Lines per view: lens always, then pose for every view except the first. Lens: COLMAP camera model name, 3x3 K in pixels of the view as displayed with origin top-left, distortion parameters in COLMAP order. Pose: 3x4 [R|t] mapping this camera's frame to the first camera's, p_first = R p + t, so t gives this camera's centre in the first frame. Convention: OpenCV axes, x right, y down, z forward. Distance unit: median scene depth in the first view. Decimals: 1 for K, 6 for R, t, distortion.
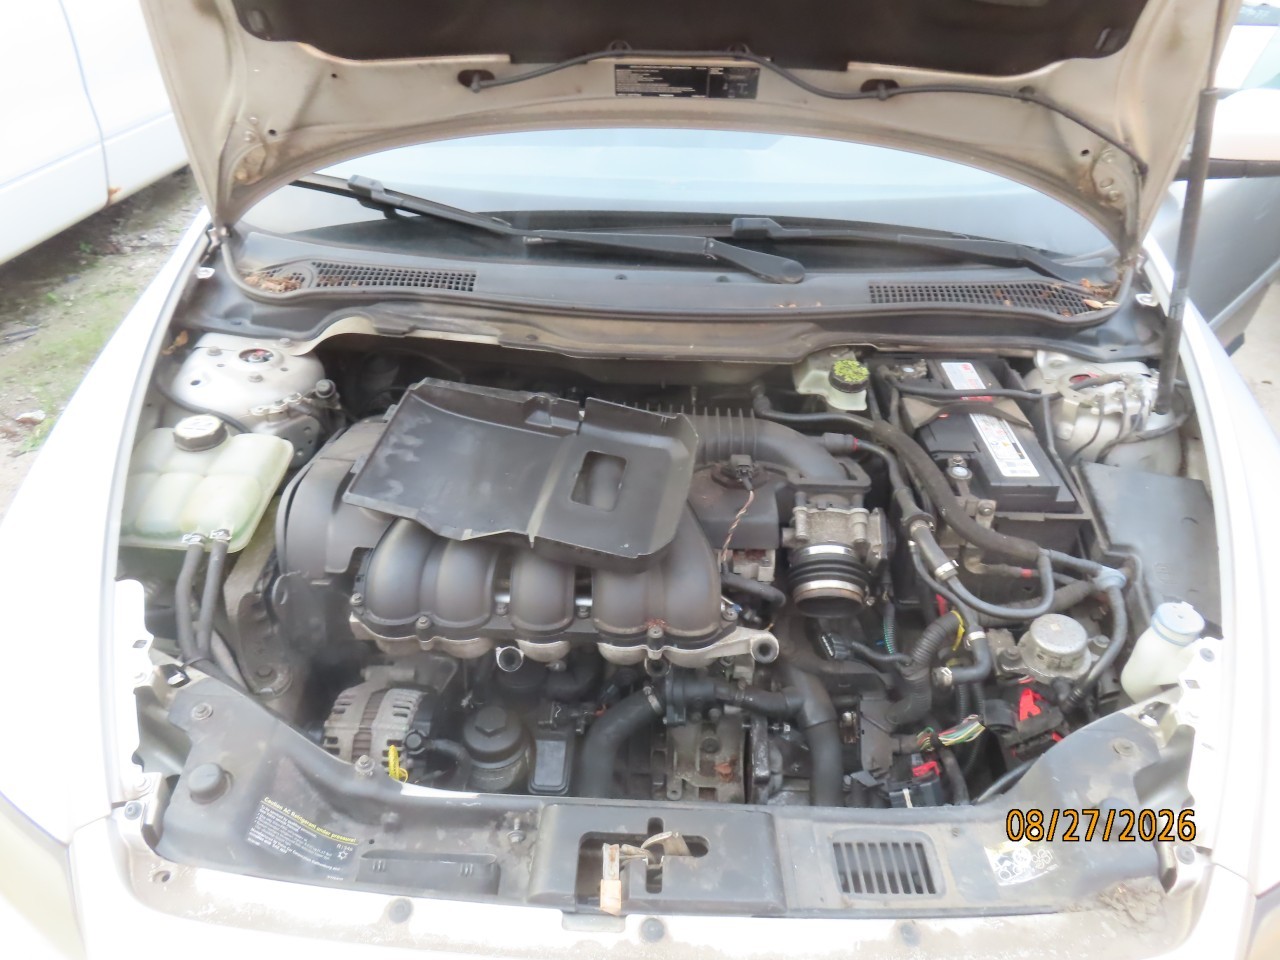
lens RADIAL K [[924.4, 0, 636.9], [0, 924.4, 481.5], [0, 0, 1]] dist [-0.009544, 0.007435]
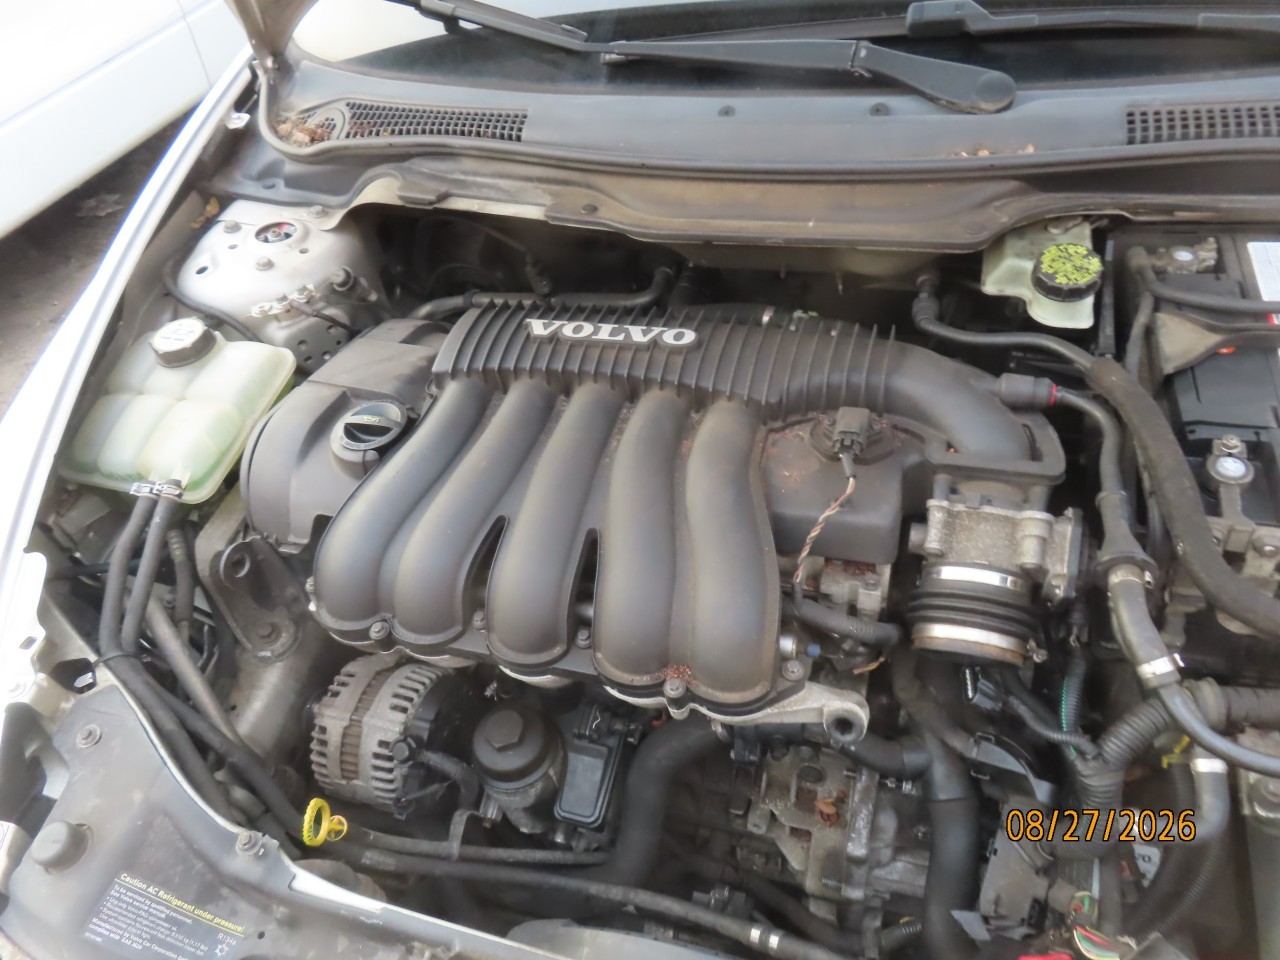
lens RADIAL K [[924.4, 0, 636.9], [0, 924.4, 481.5], [0, 0, 1]] dist [-0.009544, 0.007435]
pose [[0.954329, 0.077347, -0.288570, 0.150842], [-0.013893, 0.976349, 0.215752, -0.111299], [0.298433, -0.201889, 0.932834, 0.325663]]
